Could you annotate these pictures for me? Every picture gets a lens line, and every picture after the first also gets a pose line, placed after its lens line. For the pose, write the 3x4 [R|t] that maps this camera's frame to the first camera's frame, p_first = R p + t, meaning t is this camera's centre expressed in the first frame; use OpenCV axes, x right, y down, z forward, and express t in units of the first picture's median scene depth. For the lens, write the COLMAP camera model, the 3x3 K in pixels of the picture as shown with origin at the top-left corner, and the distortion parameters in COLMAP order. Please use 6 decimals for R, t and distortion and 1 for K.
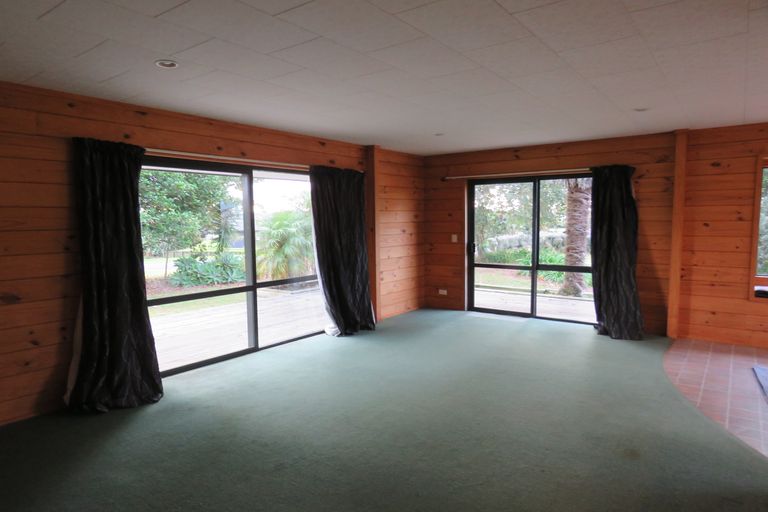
lens RADIAL K [[483.2, 0, 381.8], [0, 483.2, 265.4], [0, 0, 1]] dist [-0.007421, -0.000572]
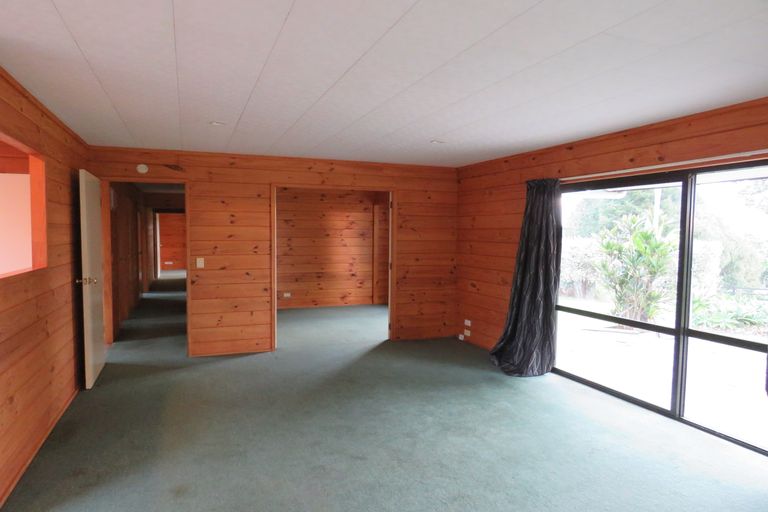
lens RADIAL K [[483.2, 0, 381.8], [0, 483.2, 265.4], [0, 0, 1]] dist [-0.007421, -0.000572]
pose [[-0.532443, 0.068633, -0.843679, 0.605497], [-0.081801, 0.987870, 0.131988, -0.119270], [0.842504, 0.139290, -0.520371, 1.002874]]
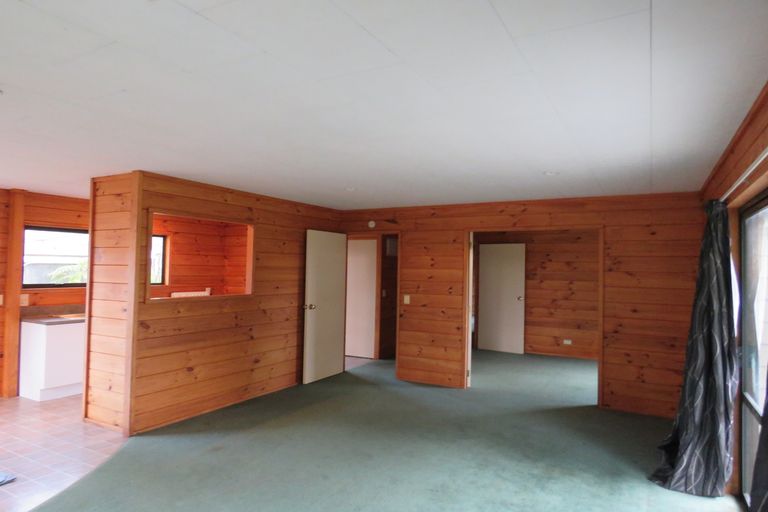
lens RADIAL K [[488.8, 0, 384.0], [0, 488.8, 256.0], [0, 0, 1]] dist [-0.002526, 0.000736]
pose [[-0.991921, -0.004294, -0.126782, 0.123872], [-0.013619, 0.997255, 0.072783, -0.157735], [0.126122, 0.073921, -0.989257, 1.366894]]
